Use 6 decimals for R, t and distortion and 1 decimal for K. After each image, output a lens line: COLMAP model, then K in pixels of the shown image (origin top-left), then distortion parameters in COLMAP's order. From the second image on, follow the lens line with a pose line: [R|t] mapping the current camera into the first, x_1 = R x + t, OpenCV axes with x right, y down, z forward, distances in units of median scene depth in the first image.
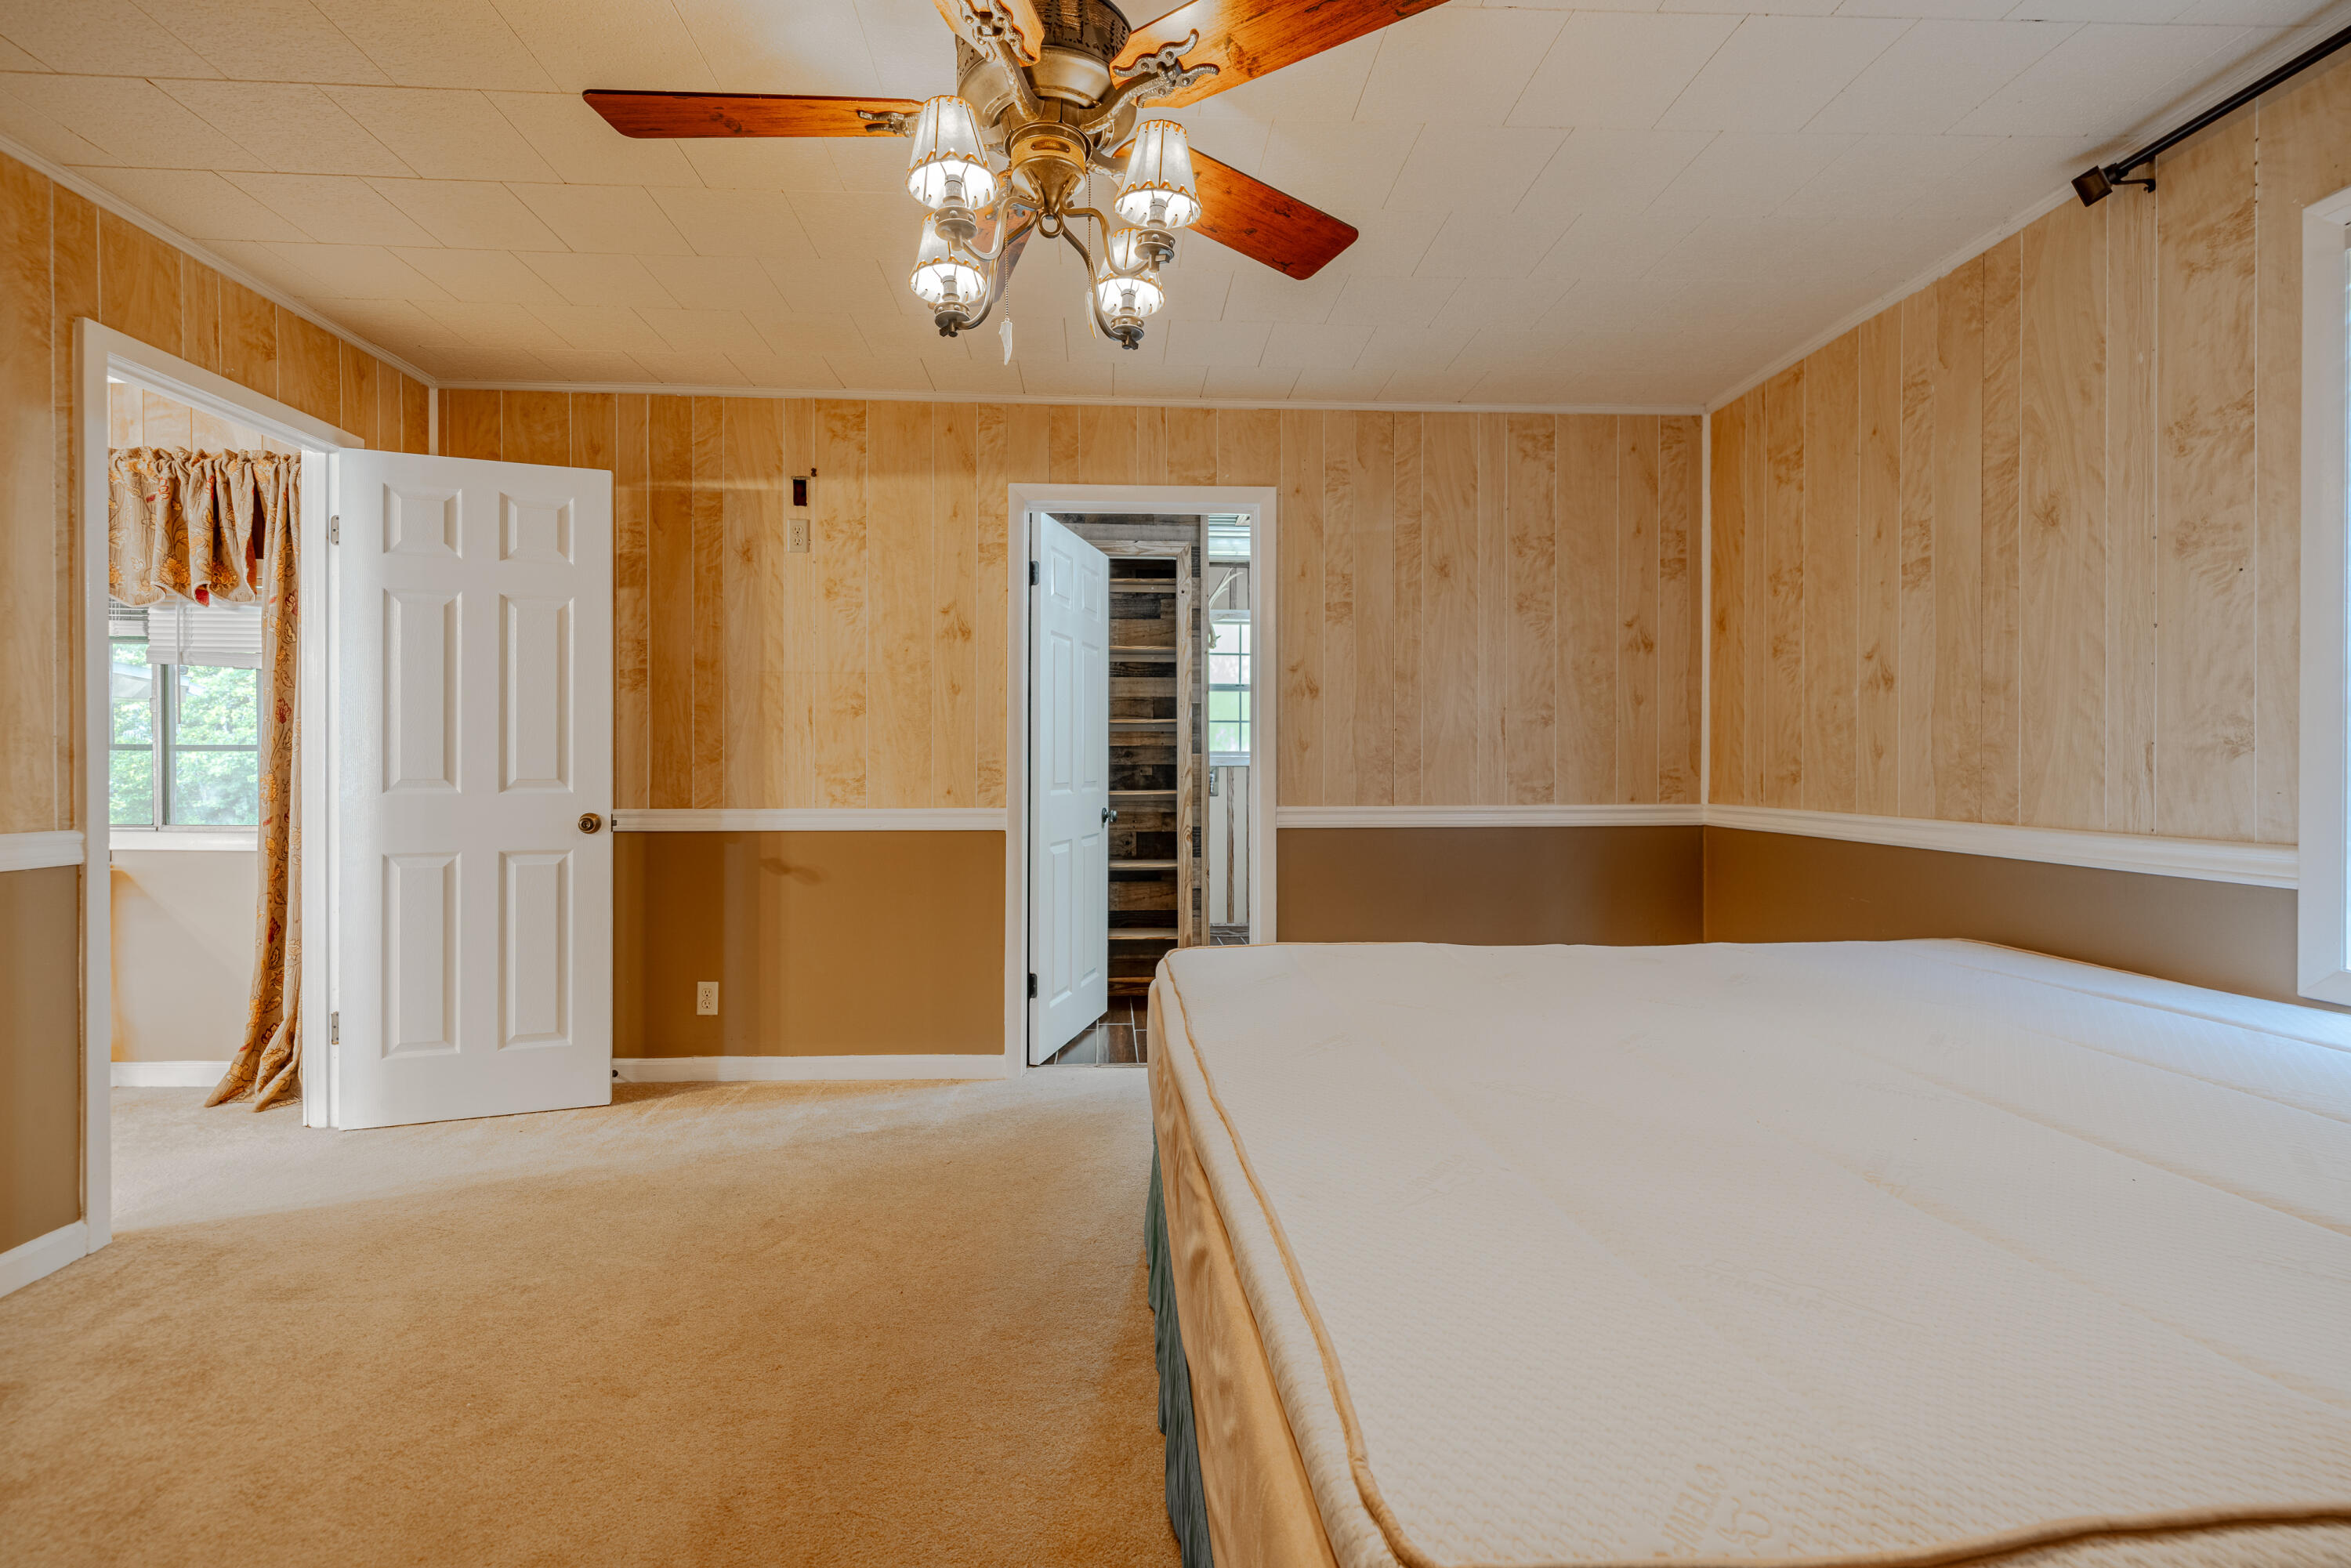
lens RADIAL K [[1008.7, 0, 1171.7], [0, 1008.7, 765.6], [0, 0, 1]] dist [0.004610, -0.000473]
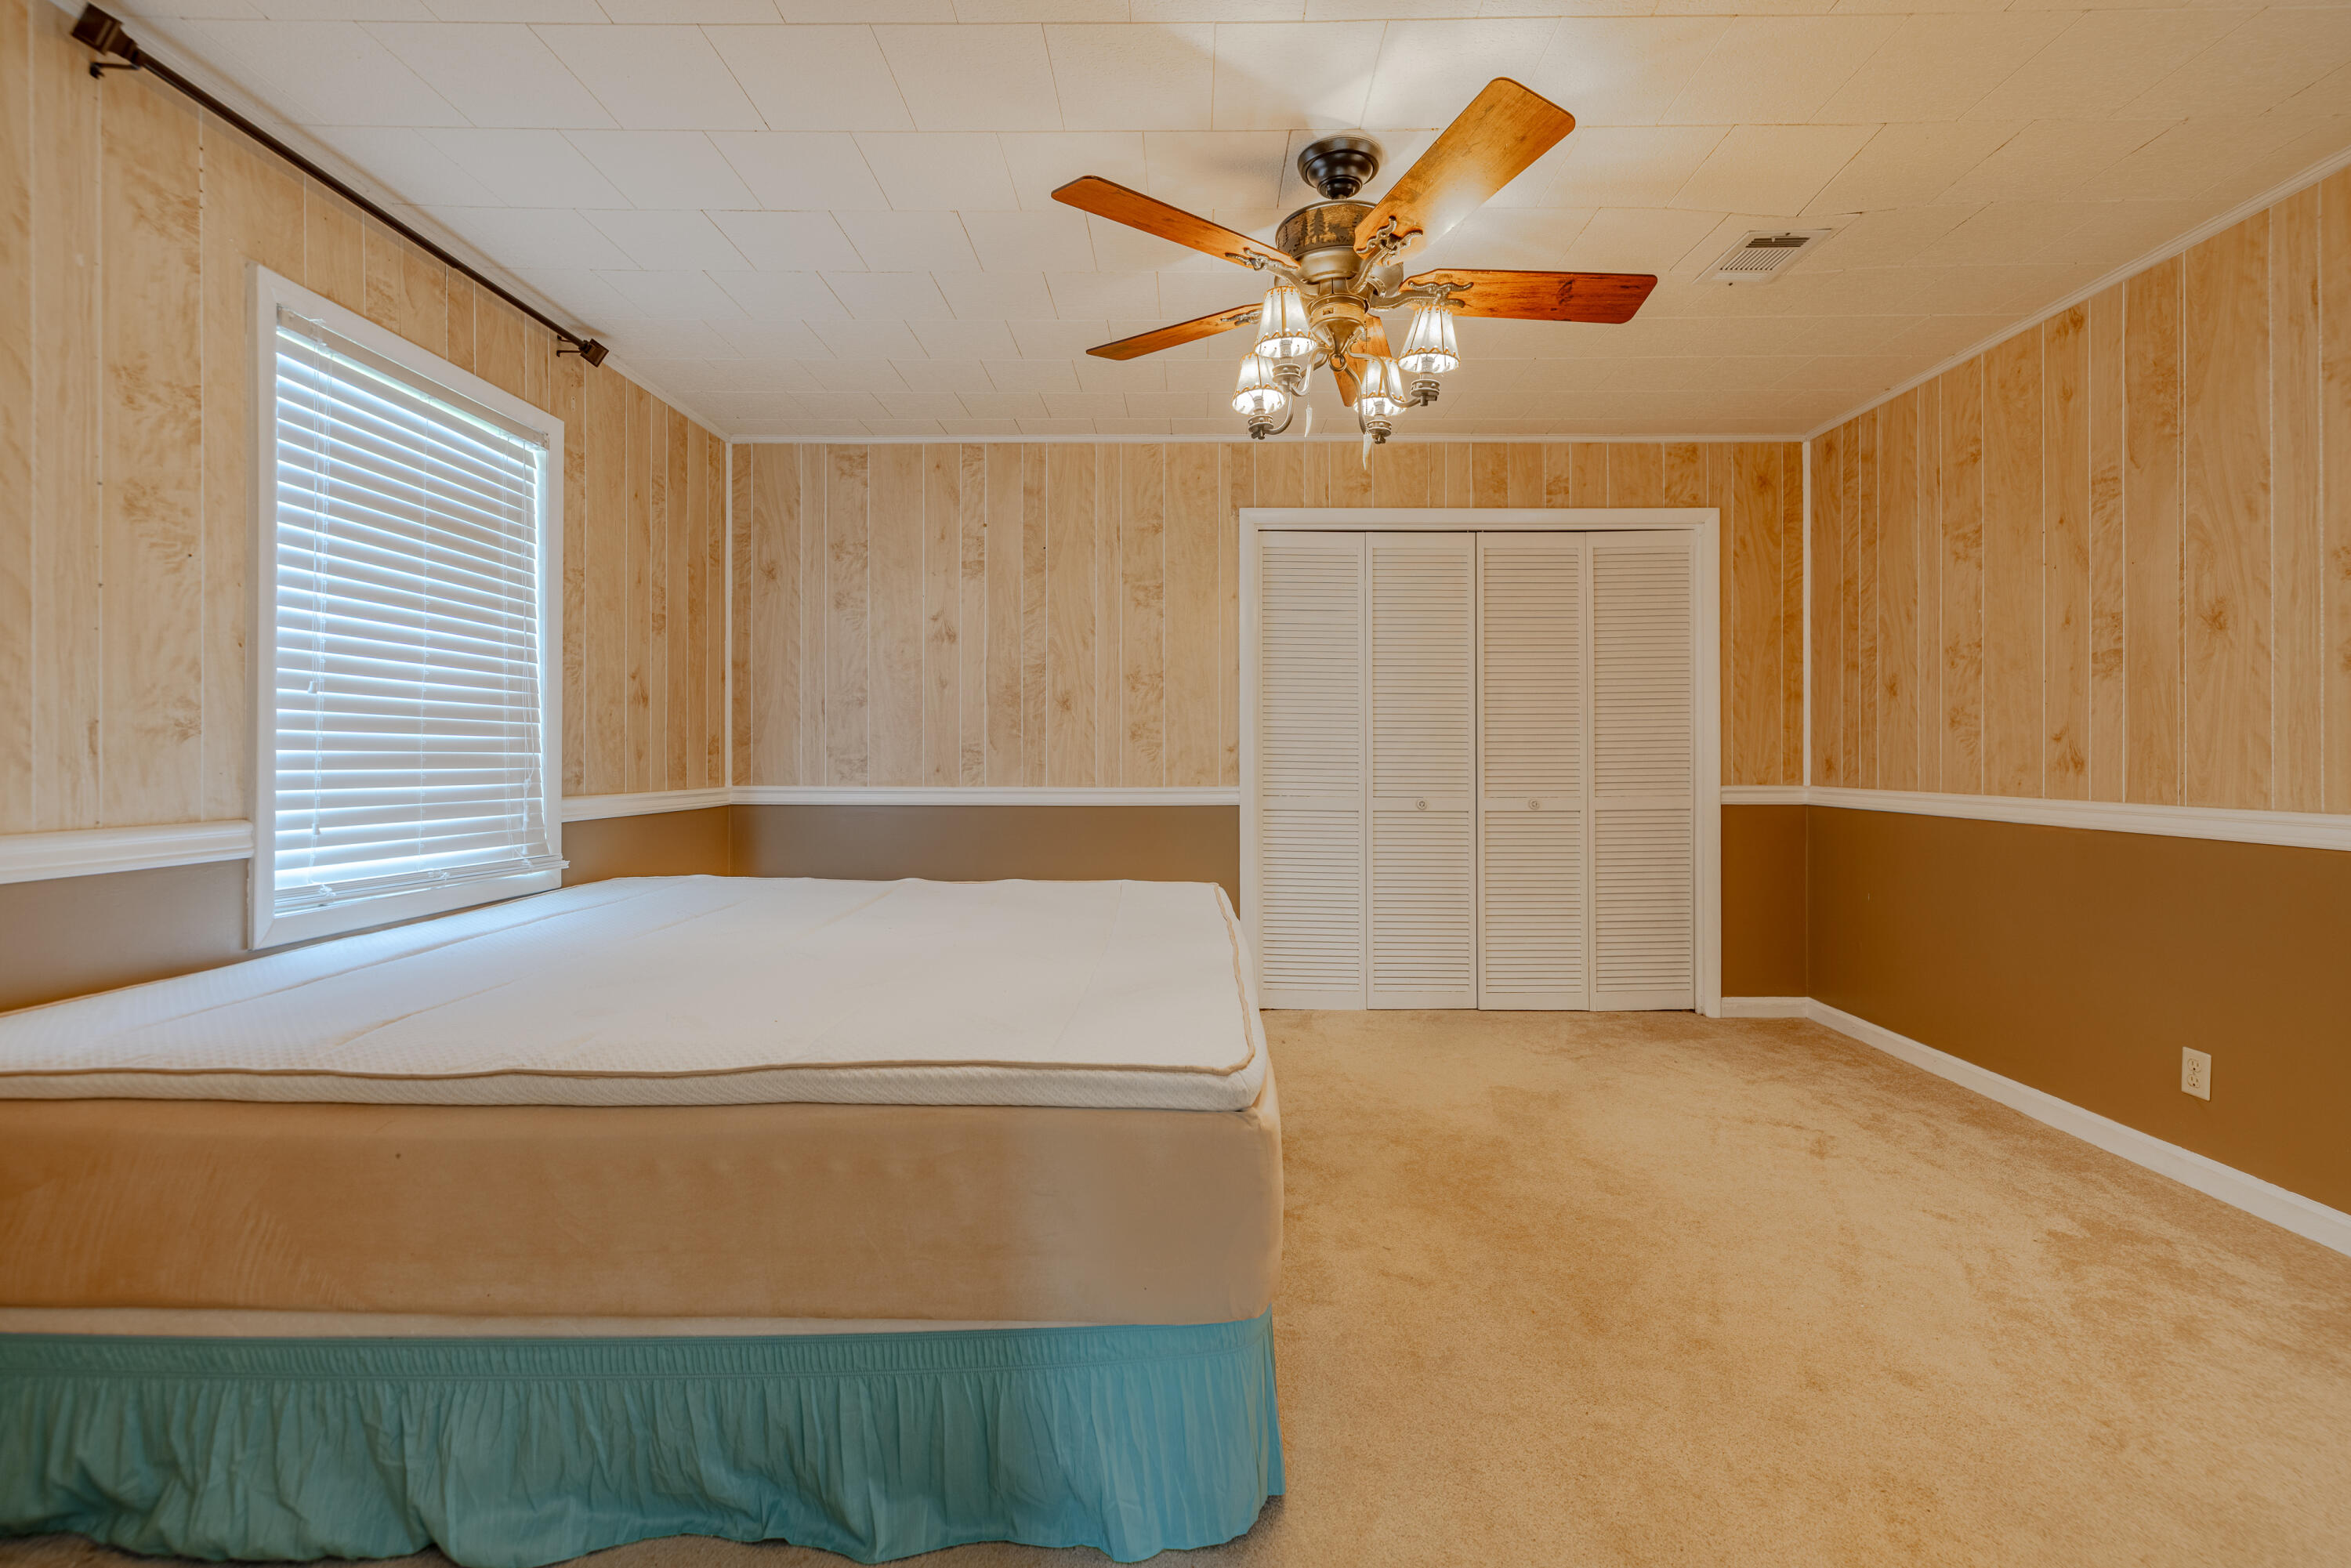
lens RADIAL K [[1008.7, 0, 1188.7], [0, 1008.7, 761.7], [0, 0, 1]] dist [0.004610, -0.000473]
pose [[-0.997433, -0.001602, 0.071584, -0.014561], [-0.000949, 0.999958, 0.009152, 0.002723], [-0.071596, 0.009061, -0.997393, 1.526622]]
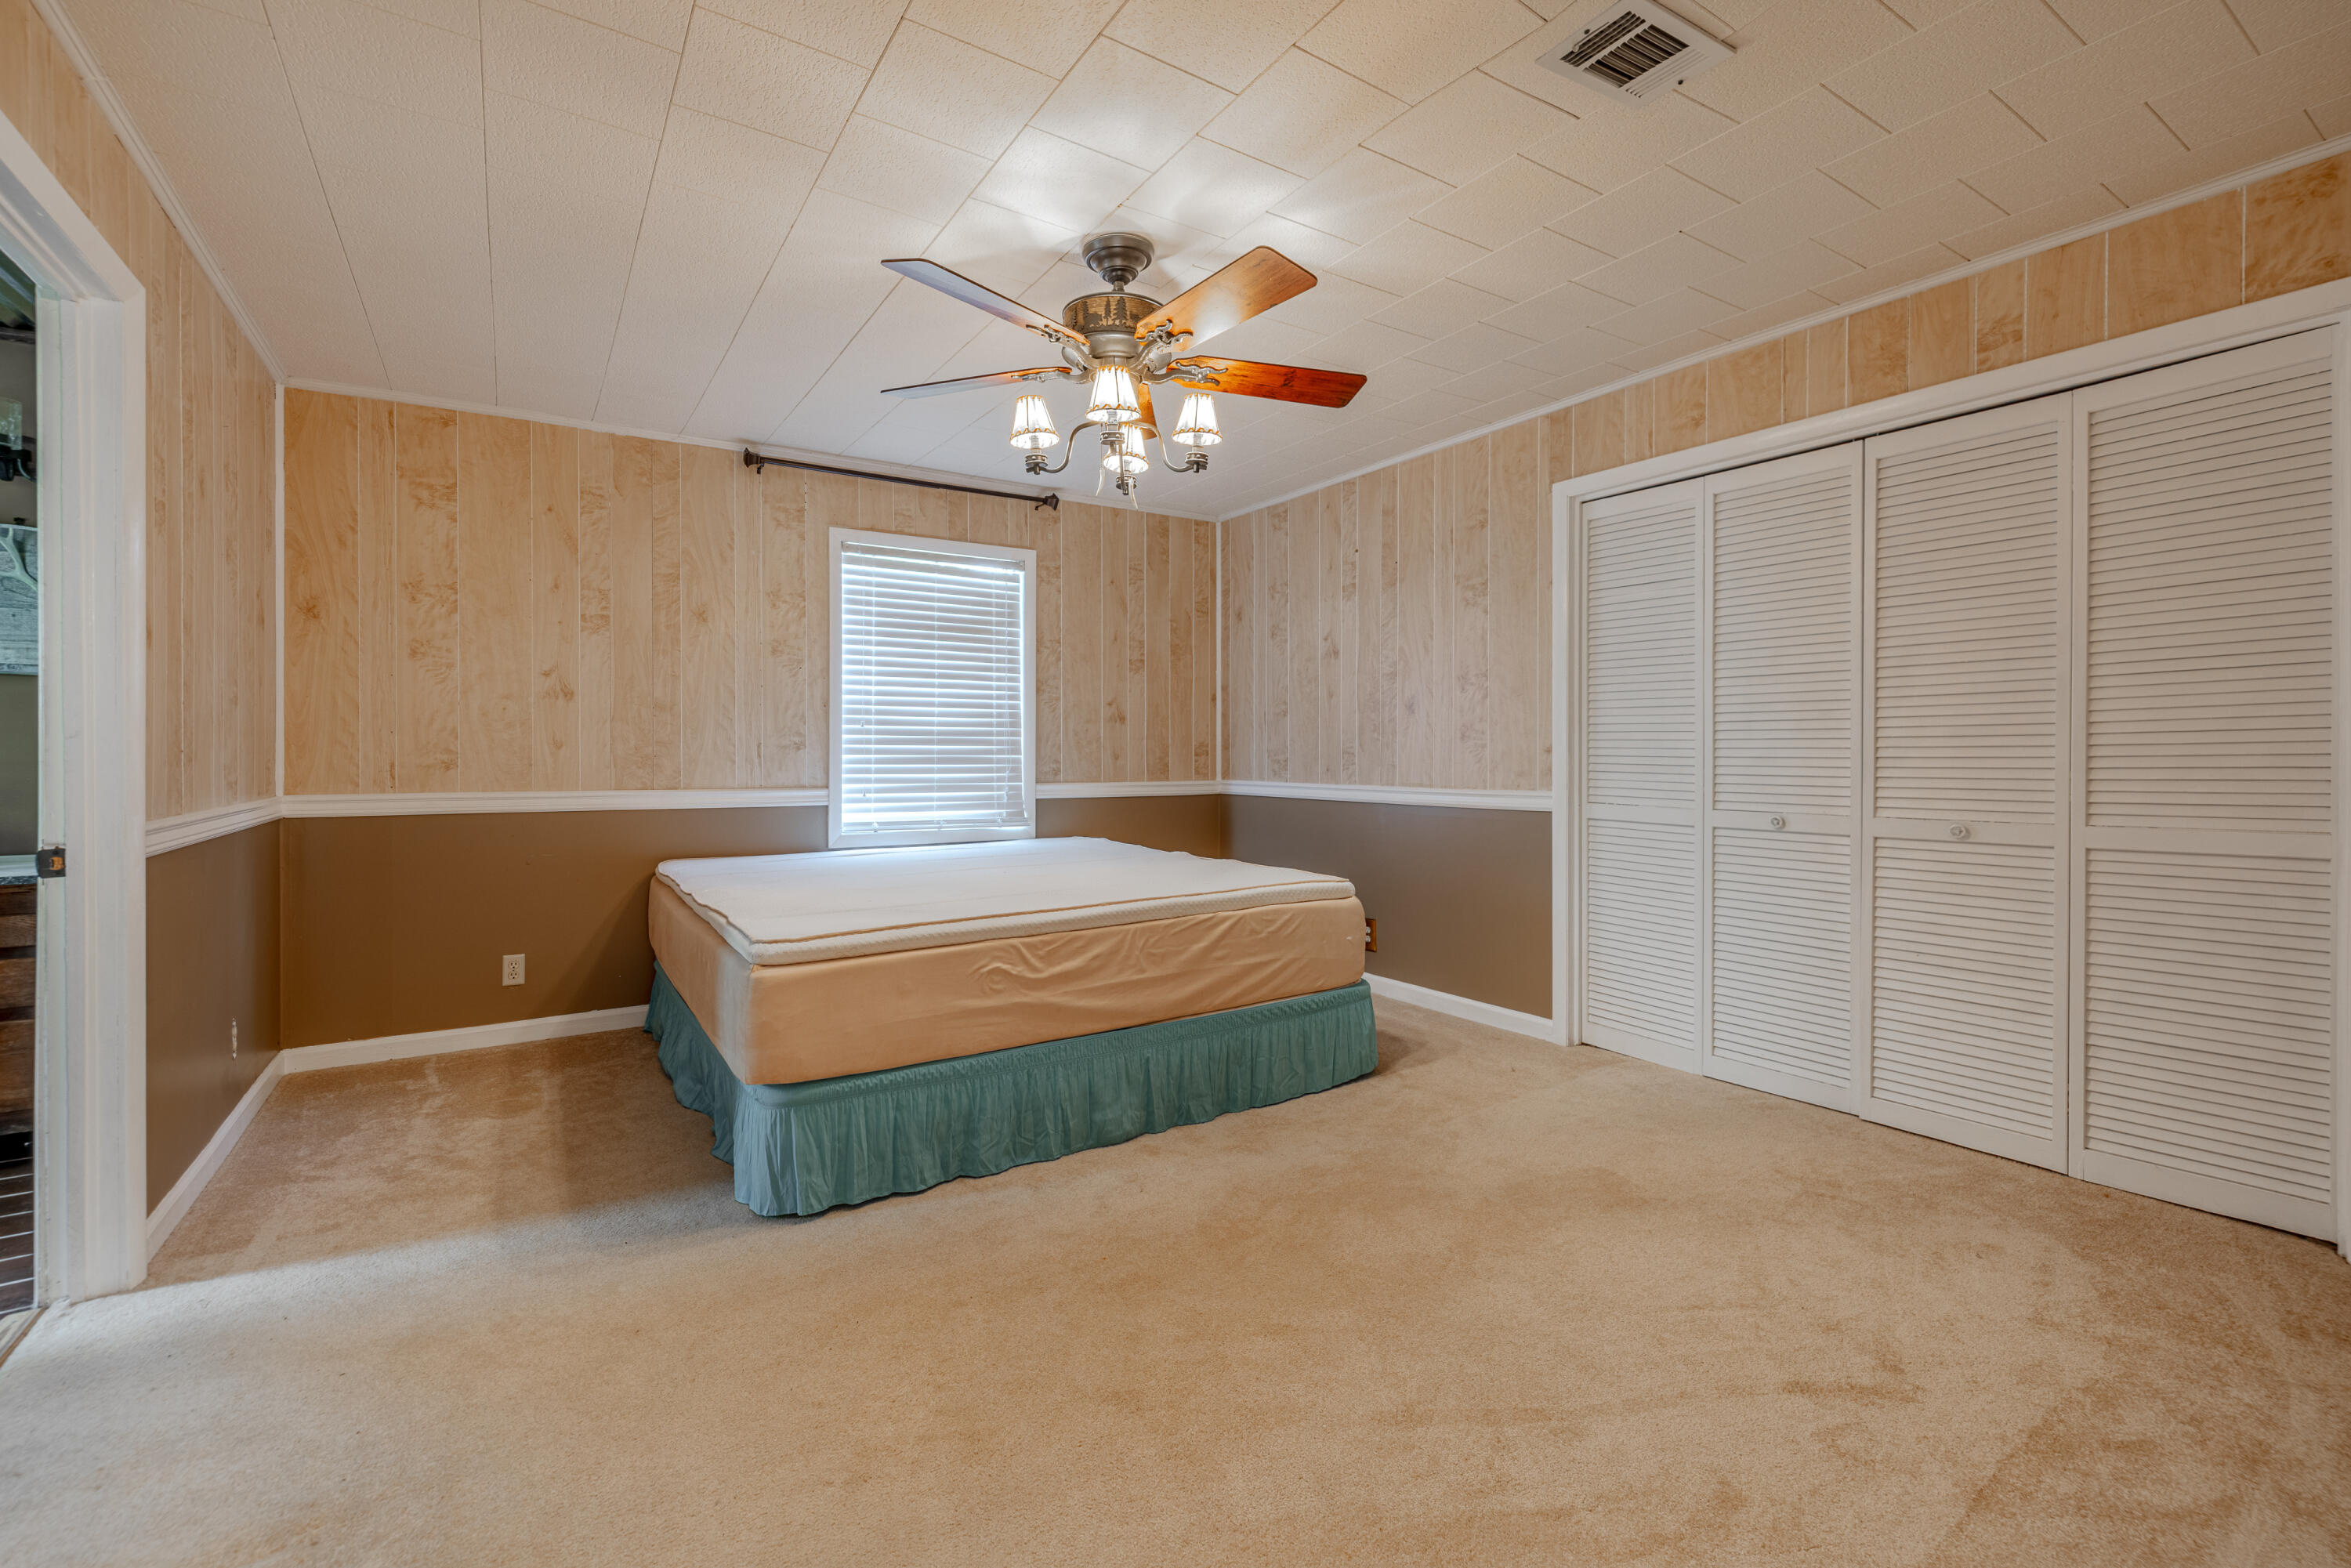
lens RADIAL K [[1008.7, 0, 1169.3], [0, 1008.7, 768.8], [0, 0, 1]] dist [0.004610, -0.000473]
pose [[-0.487387, -0.011683, 0.873108, -1.043386], [0.002807, 0.999884, 0.014946, 0.000813], [-0.873182, 0.009735, -0.487298, 1.086213]]
